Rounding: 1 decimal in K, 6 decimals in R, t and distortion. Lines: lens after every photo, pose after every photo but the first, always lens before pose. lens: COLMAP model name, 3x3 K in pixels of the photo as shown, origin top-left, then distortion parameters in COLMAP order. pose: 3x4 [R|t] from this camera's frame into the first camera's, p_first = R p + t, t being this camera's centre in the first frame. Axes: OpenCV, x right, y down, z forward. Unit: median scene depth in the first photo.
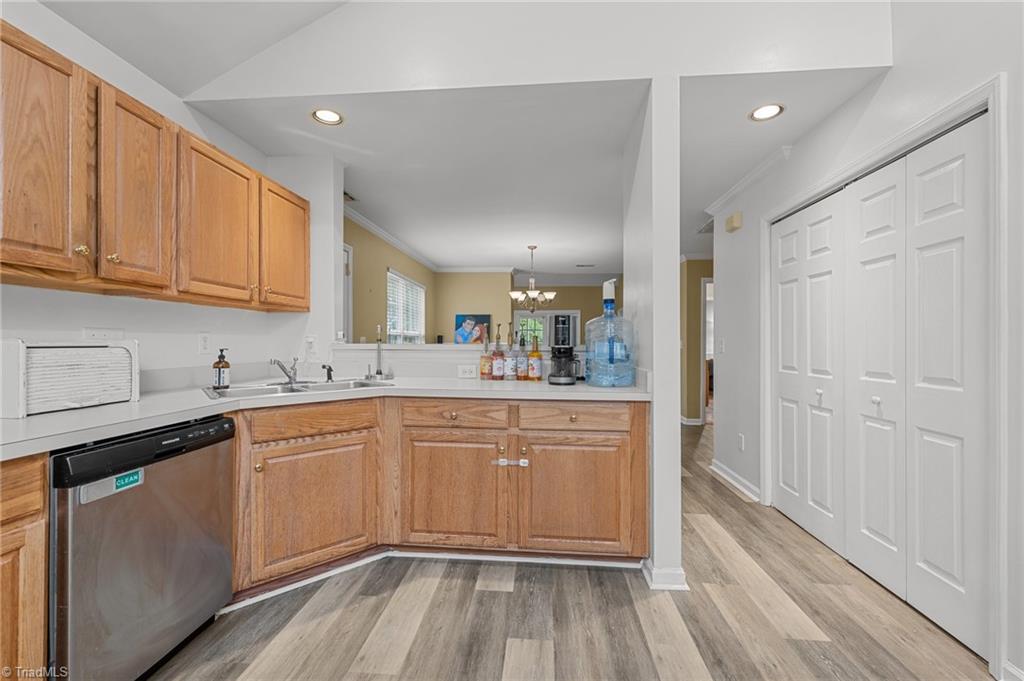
lens RADIAL K [[420.4, 0, 513.0], [0, 420.4, 343.8], [0, 0, 1]] dist [-0.000004, -0.000072]
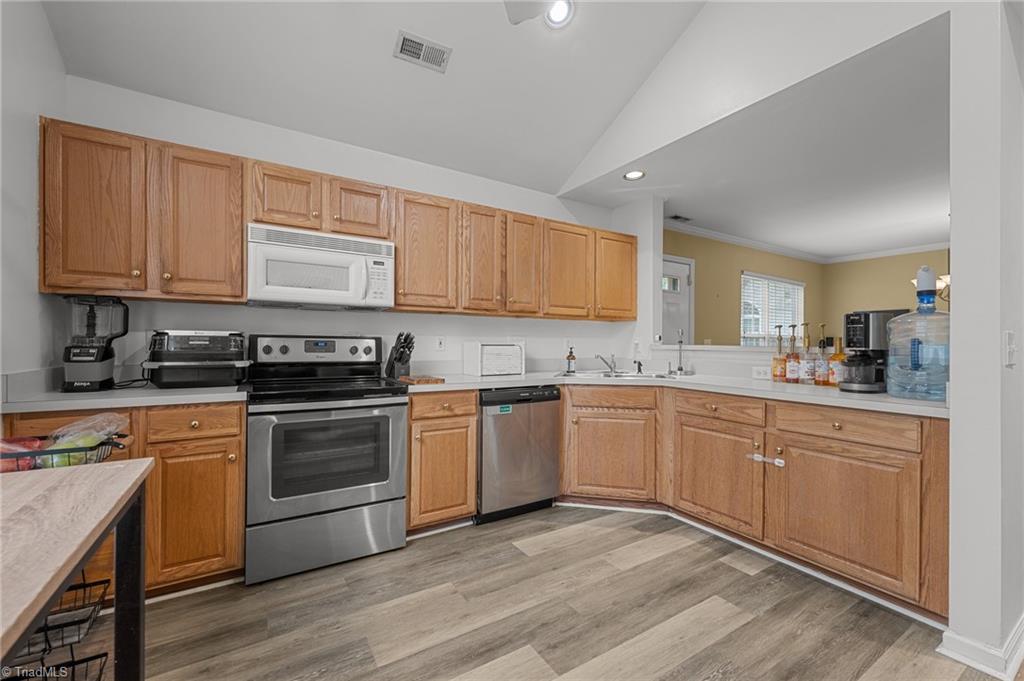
lens RADIAL K [[420.4, 0, 513.0], [0, 420.4, 343.8], [0, 0, 1]] dist [-0.000004, -0.000072]
pose [[0.601157, 0.004088, -0.799121, 0.448666], [-0.008381, 0.999964, -0.001190, 0.002570], [0.799087, 0.007413, 0.601169, -0.127337]]
